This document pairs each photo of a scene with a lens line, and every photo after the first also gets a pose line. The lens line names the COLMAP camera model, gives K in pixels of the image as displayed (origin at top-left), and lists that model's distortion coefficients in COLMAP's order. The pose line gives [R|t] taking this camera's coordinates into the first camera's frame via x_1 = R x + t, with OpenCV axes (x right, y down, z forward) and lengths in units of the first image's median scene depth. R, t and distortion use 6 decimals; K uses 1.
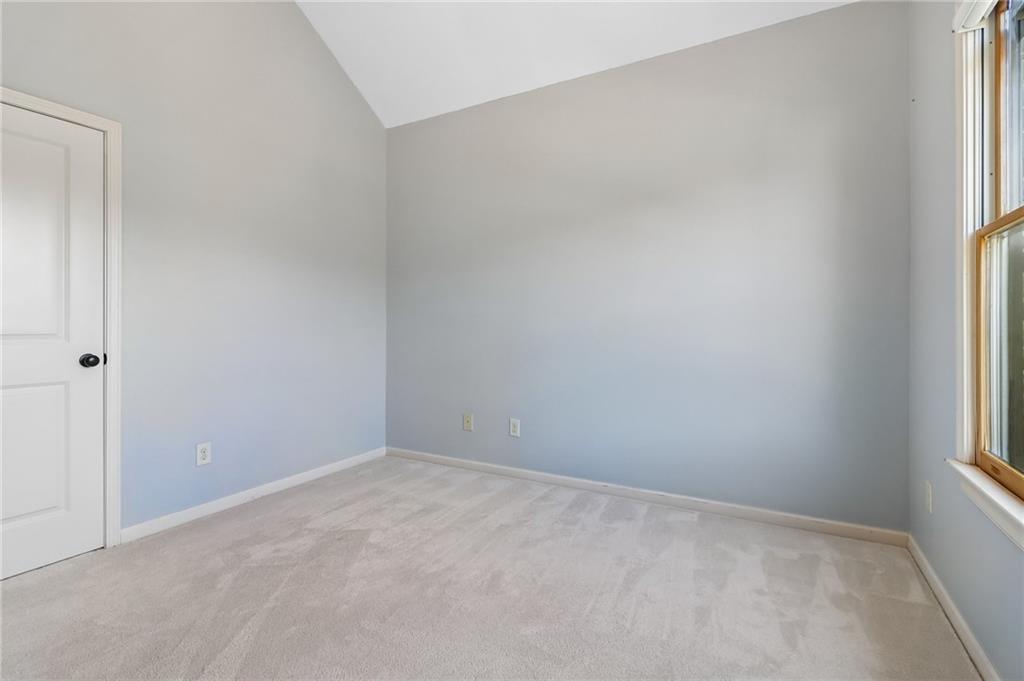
lens RADIAL K [[475.9, 0, 518.4], [0, 475.9, 332.2], [0, 0, 1]] dist [0.005477, -0.004019]
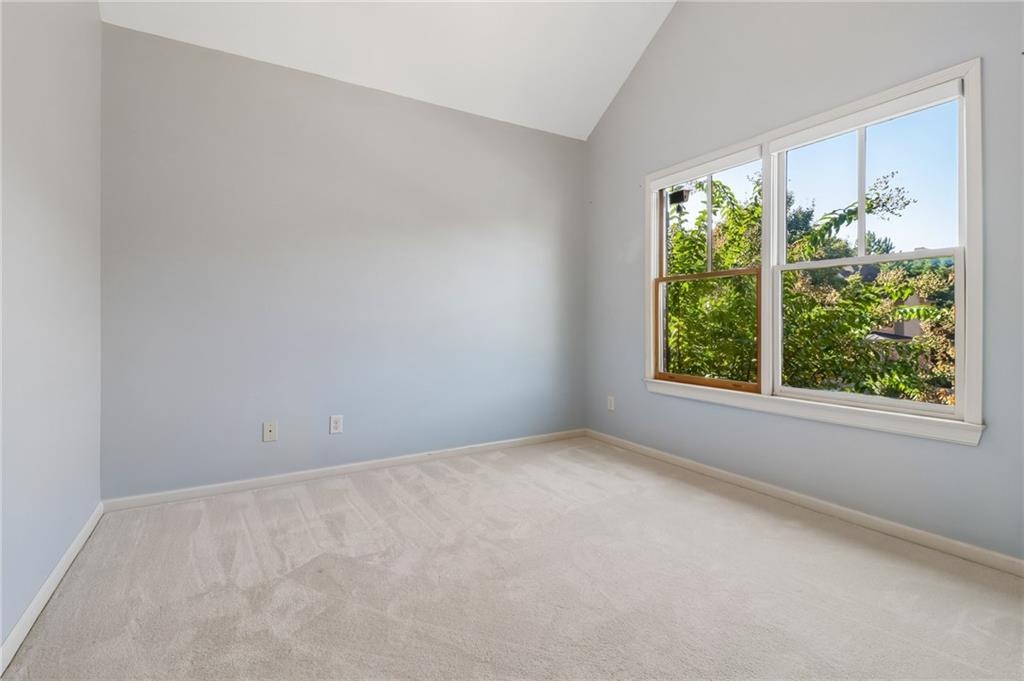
lens RADIAL K [[475.9, 0, 520.6], [0, 475.9, 334.5], [0, 0, 1]] dist [0.005477, -0.004019]
pose [[0.503345, -0.028995, 0.863599, -0.837110], [0.013310, 0.999578, 0.025802, -0.003130], [-0.863983, -0.001493, 0.503518, 0.243015]]
